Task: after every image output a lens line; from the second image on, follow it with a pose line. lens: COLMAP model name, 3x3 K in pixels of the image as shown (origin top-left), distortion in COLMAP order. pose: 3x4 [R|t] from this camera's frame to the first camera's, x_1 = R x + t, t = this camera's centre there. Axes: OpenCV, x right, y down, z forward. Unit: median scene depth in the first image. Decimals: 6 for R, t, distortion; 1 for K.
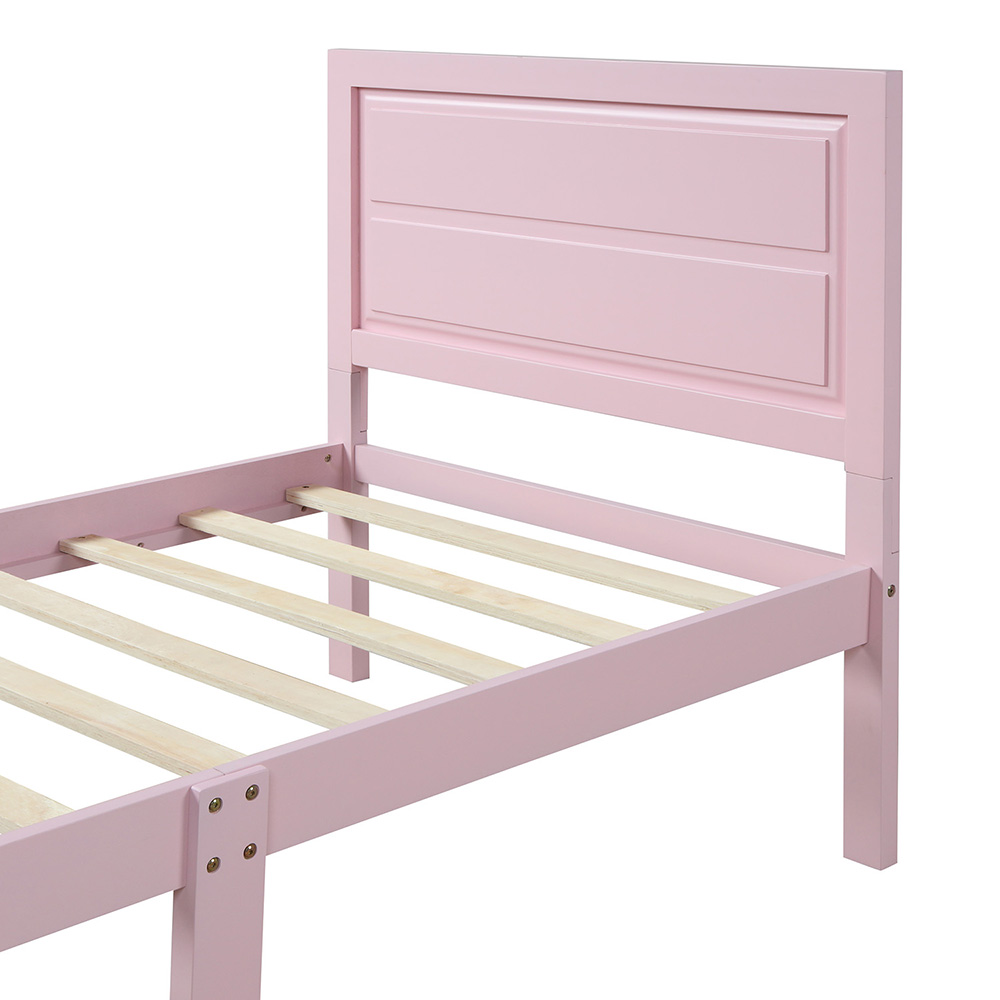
lens RADIAL K [[2263.3, 0, 500.2], [0, 2263.3, 526.9], [0, 0, 1]] dist [0.058337, -0.386116]
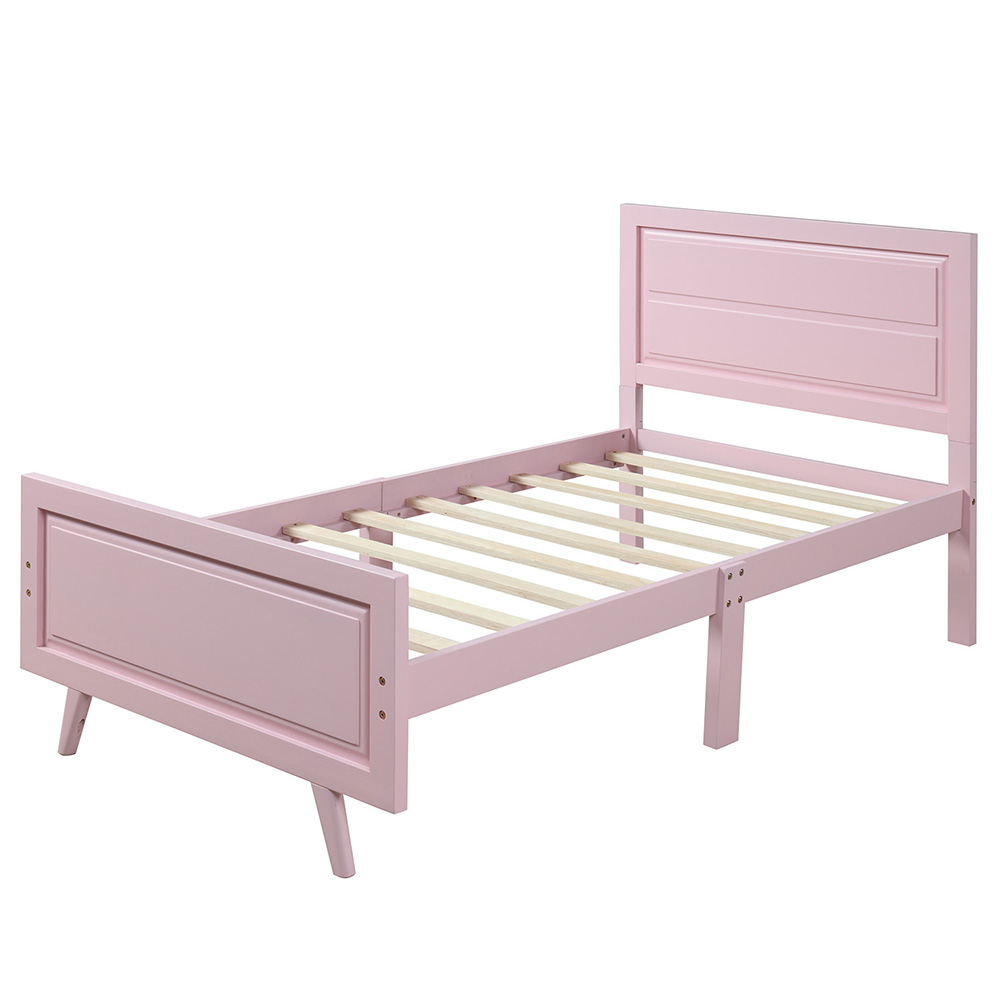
lens RADIAL K [[2118.5, 0, 500.0], [0, 2118.5, 500.0], [0, 0, 1]] dist [-0.010738, 0.111549]
pose [[0.993064, 0.011422, 0.117016, -0.429597], [-0.007552, 0.999411, -0.033463, 0.088267], [-0.117330, 0.032347, 0.992566, -0.727130]]
